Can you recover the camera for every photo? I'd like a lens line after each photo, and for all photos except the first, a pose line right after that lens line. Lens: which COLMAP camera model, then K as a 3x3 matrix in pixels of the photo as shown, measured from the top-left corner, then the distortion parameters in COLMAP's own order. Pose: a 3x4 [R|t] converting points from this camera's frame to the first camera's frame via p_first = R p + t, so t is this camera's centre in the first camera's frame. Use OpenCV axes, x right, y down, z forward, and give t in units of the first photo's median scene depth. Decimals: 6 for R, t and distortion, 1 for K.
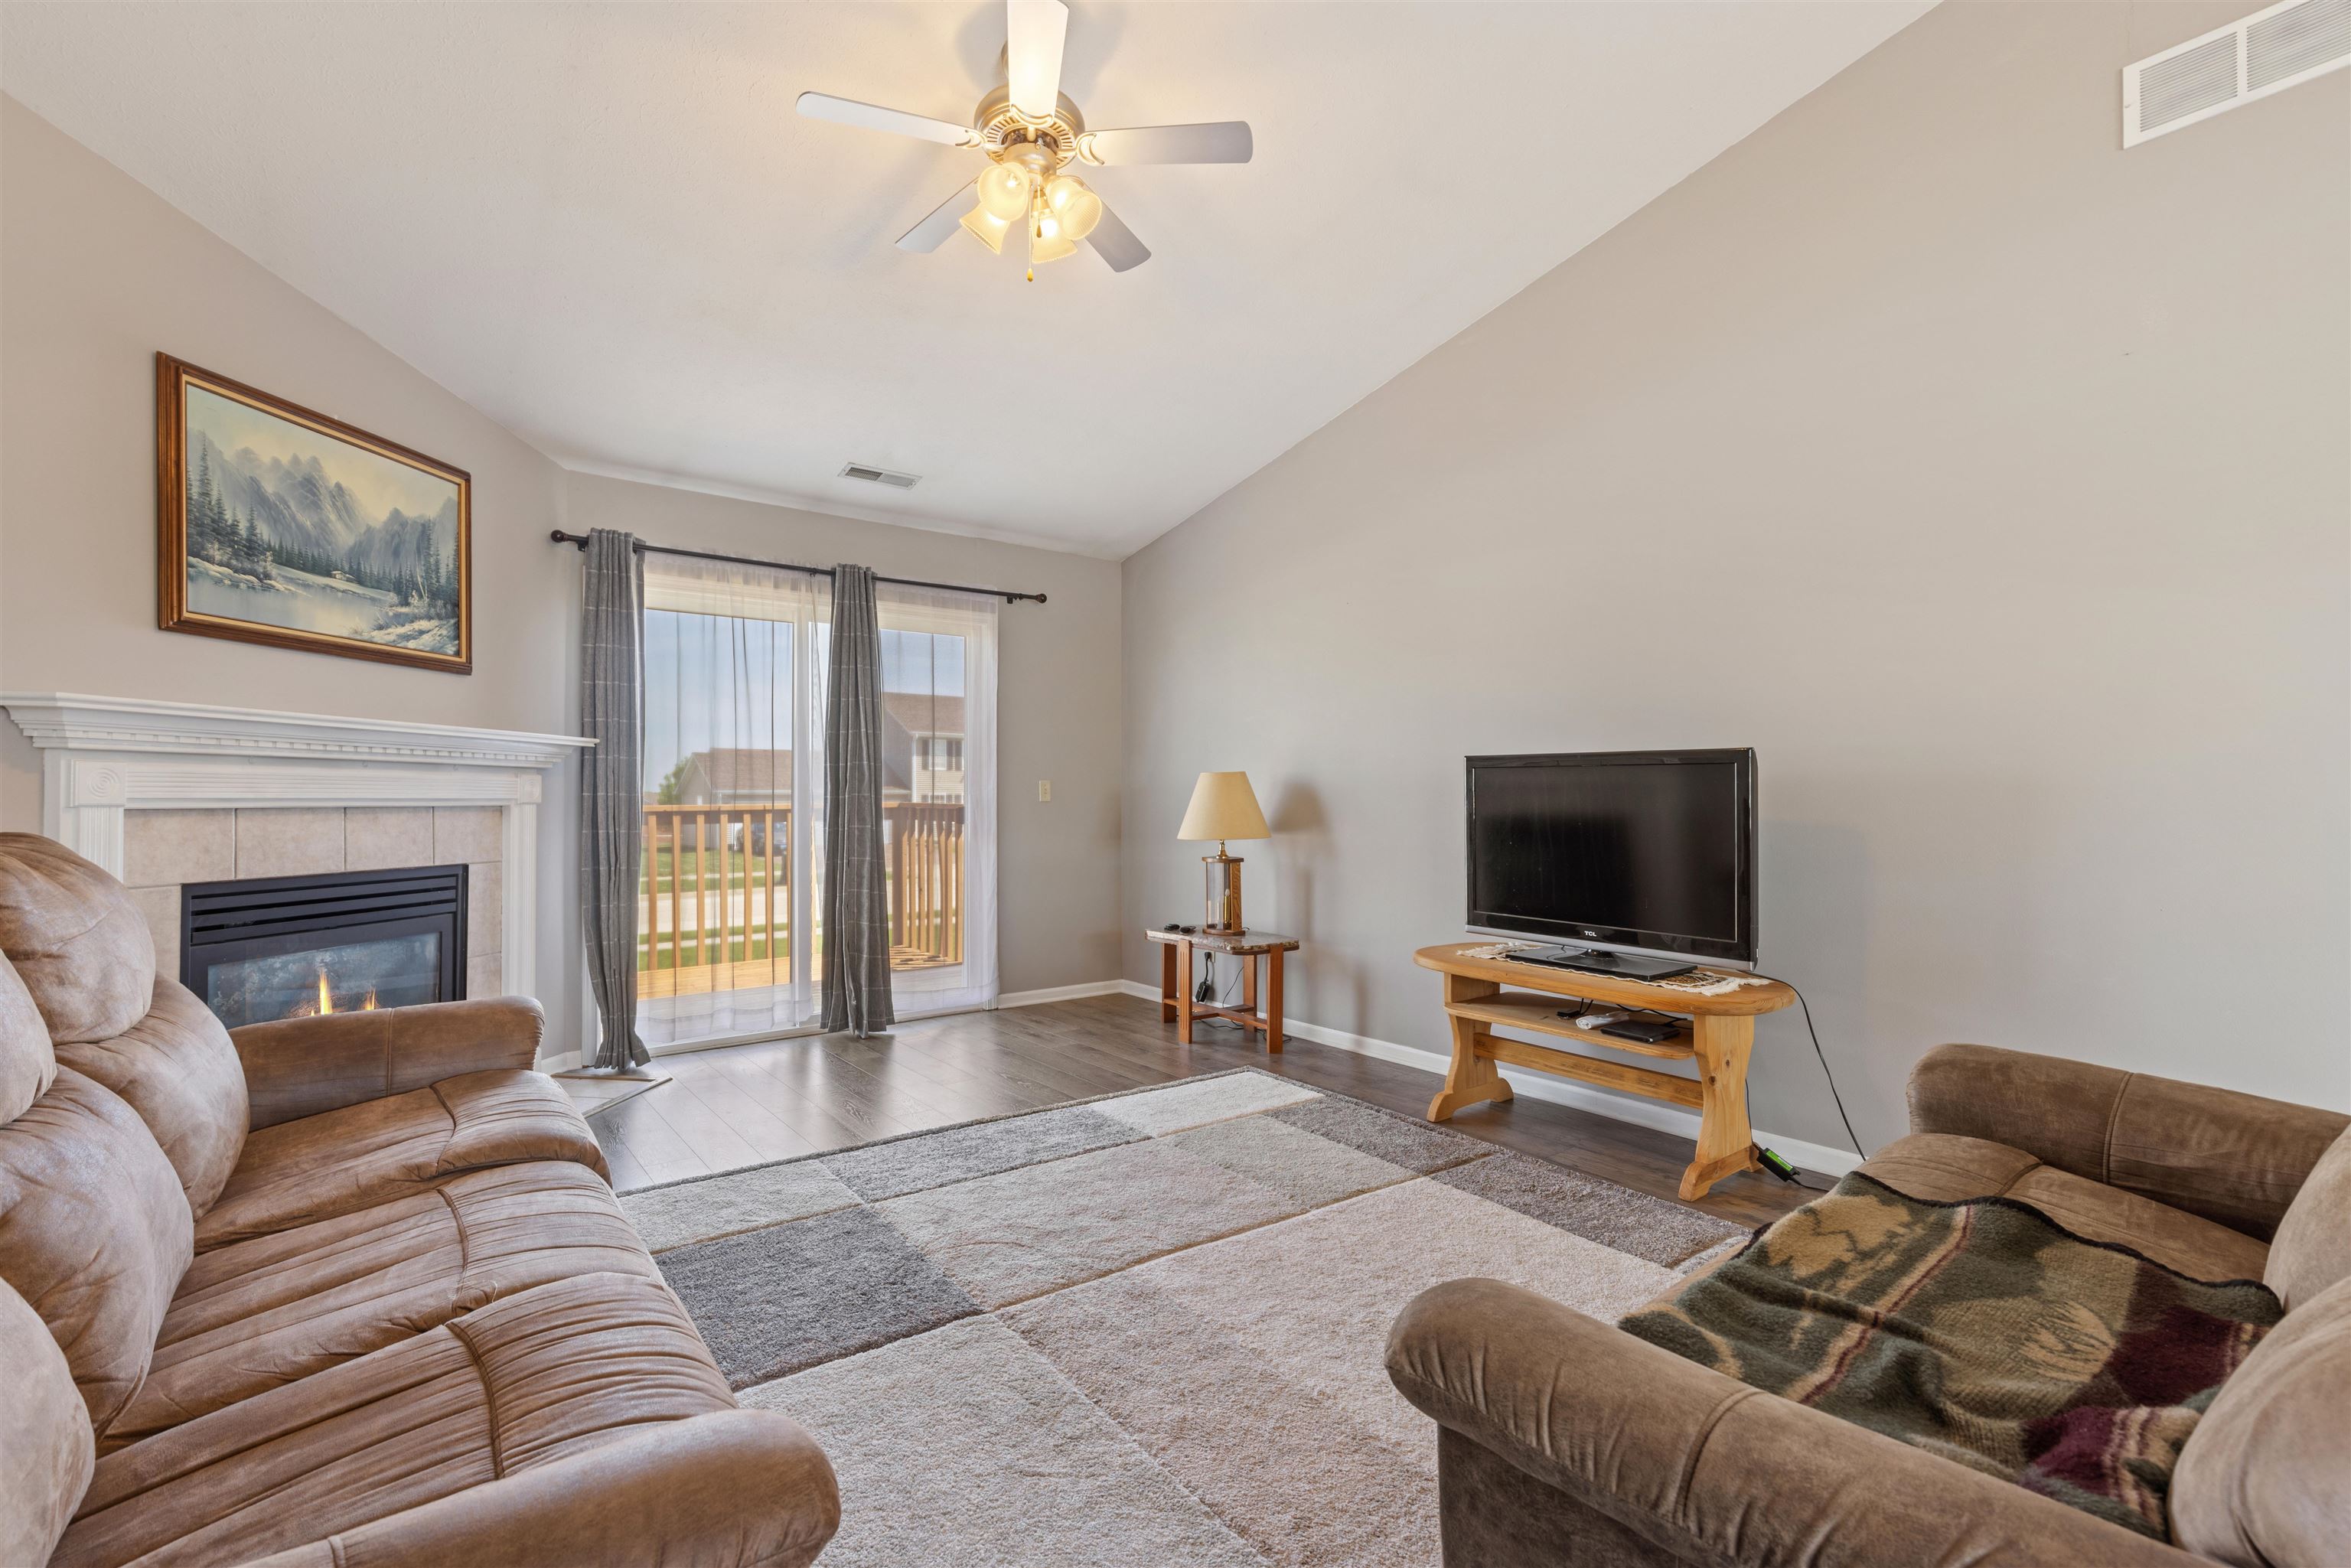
lens RADIAL K [[1029.8, 0, 1164.3], [0, 1029.8, 787.2], [0, 0, 1]] dist [-0.000270, -0.000356]
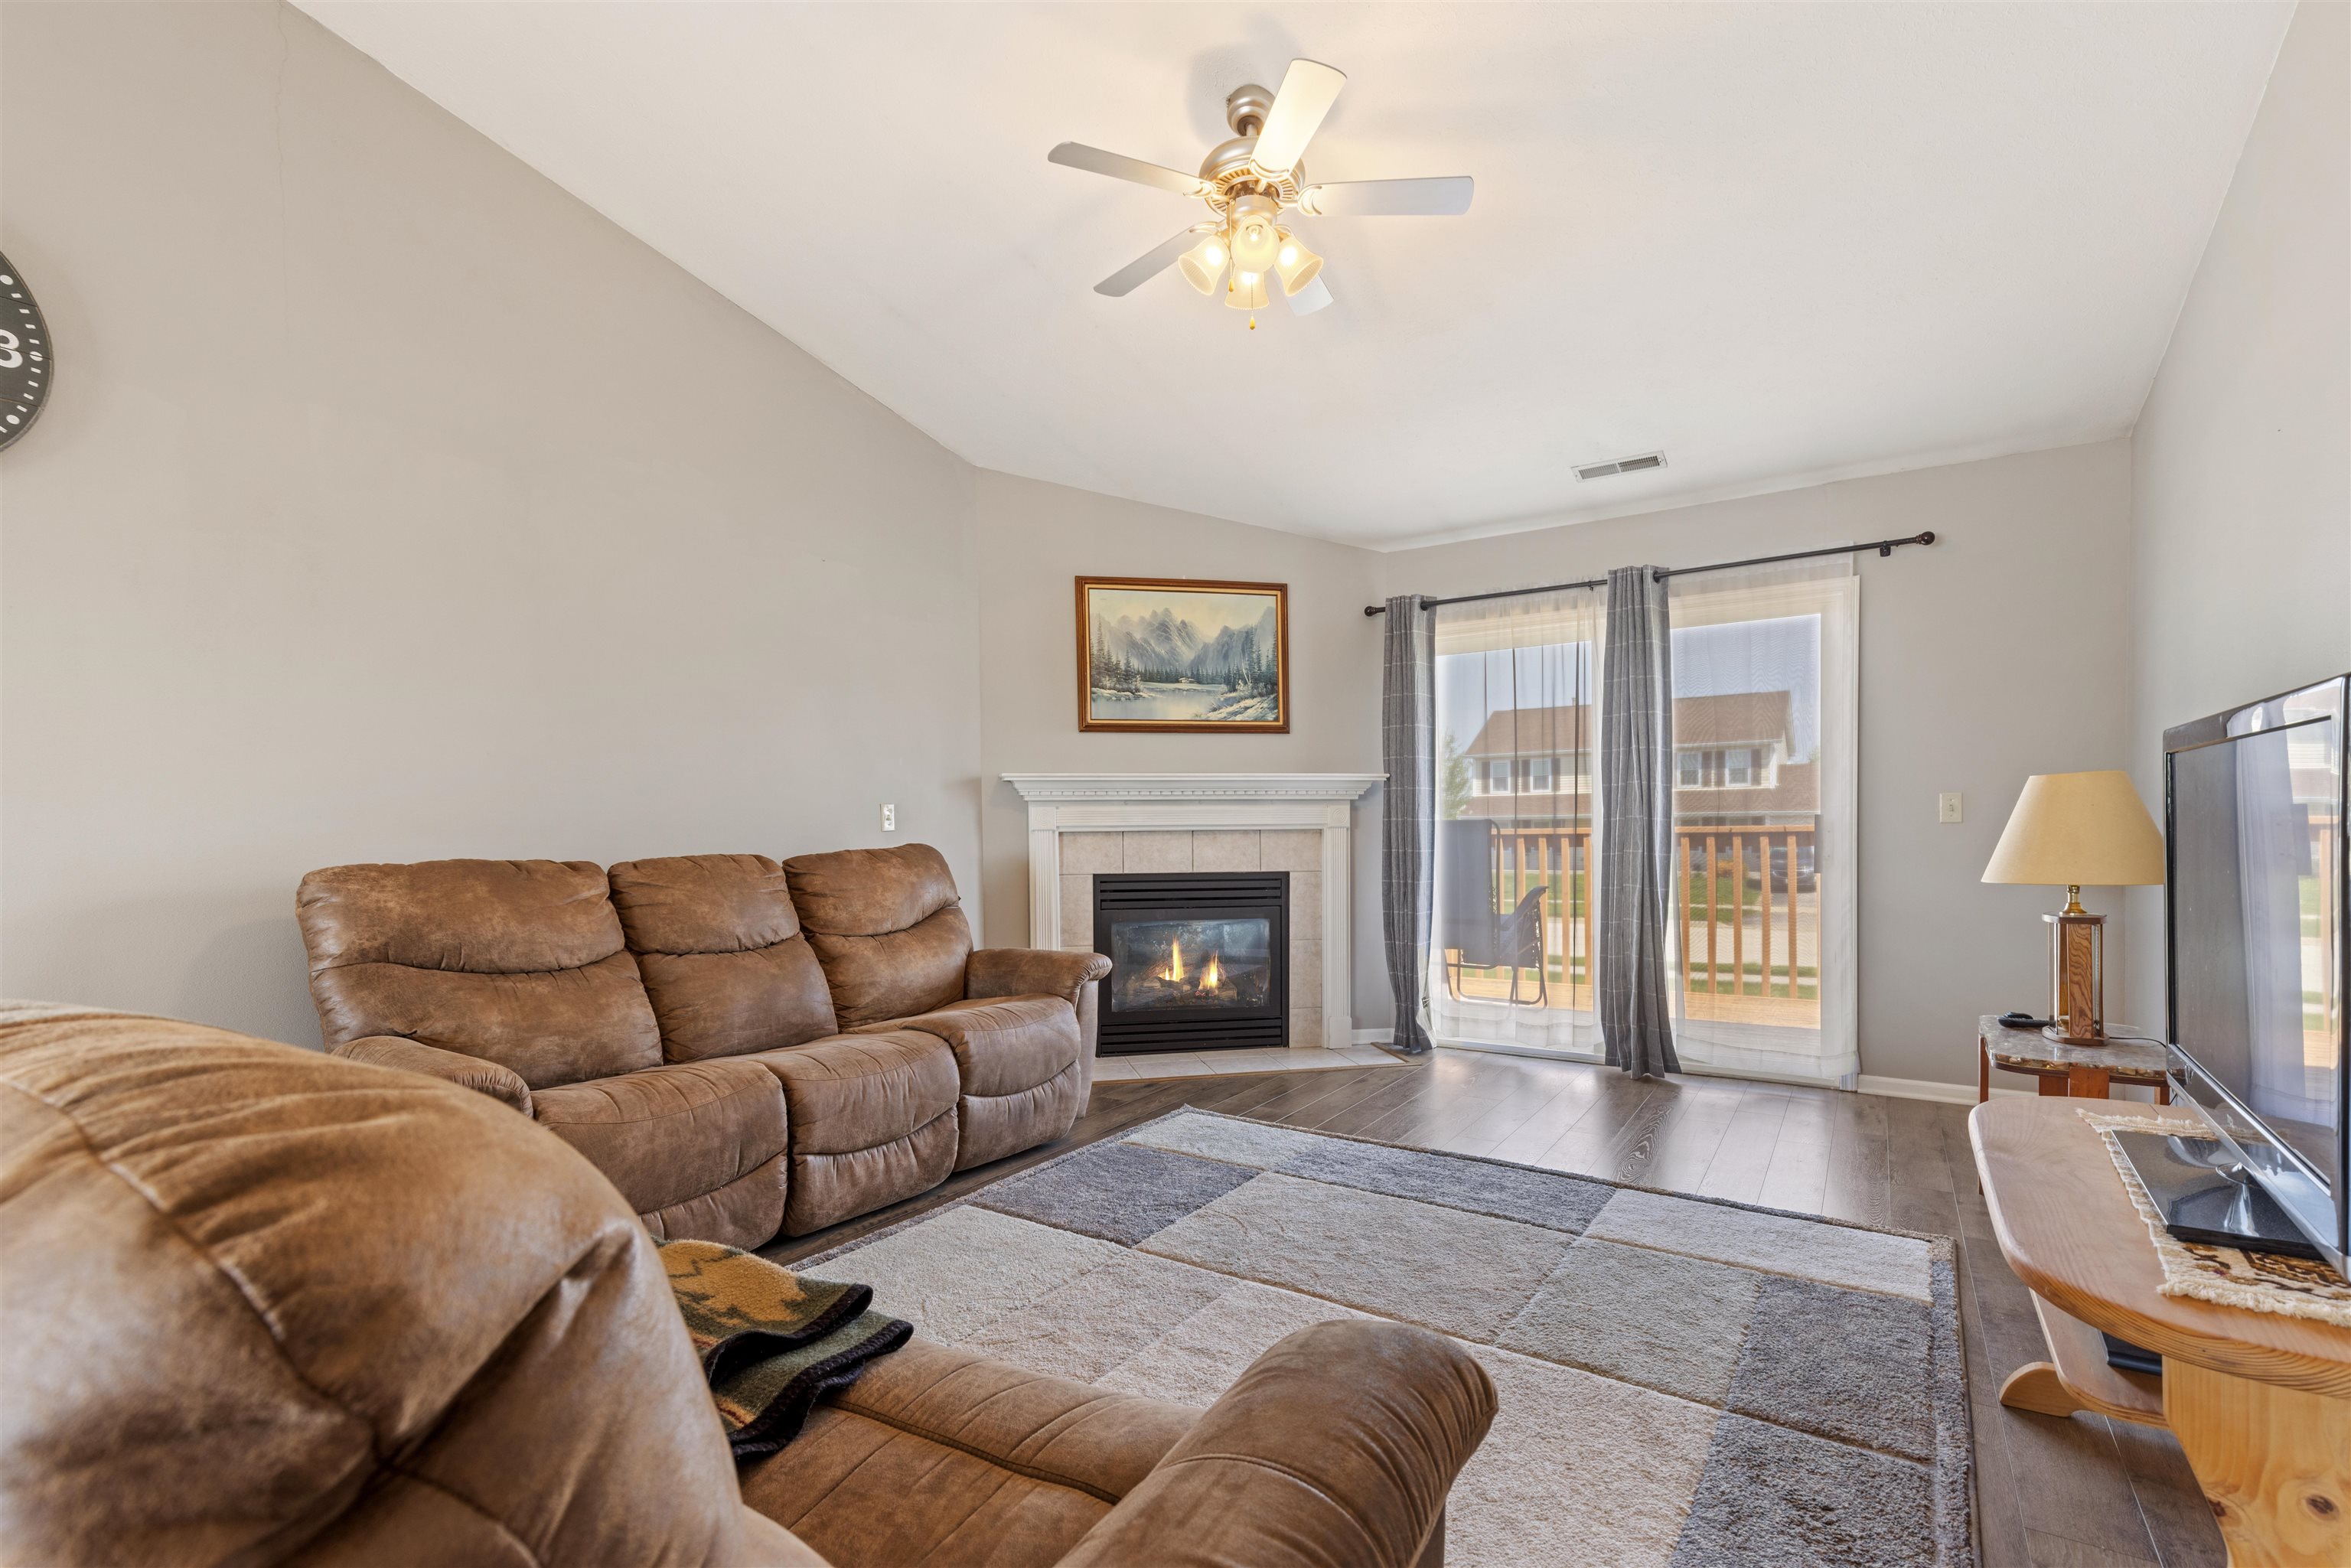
lens RADIAL K [[1084.3, 0, 1194.8], [0, 1084.3, 839.9], [0, 0, 1]] dist [0.003321, 0.000097]
pose [[0.342783, 0.007599, -0.939384, 0.677830], [0.019832, 0.999686, 0.015324, 0.008177], [0.939205, -0.023883, 0.342525, 0.417587]]
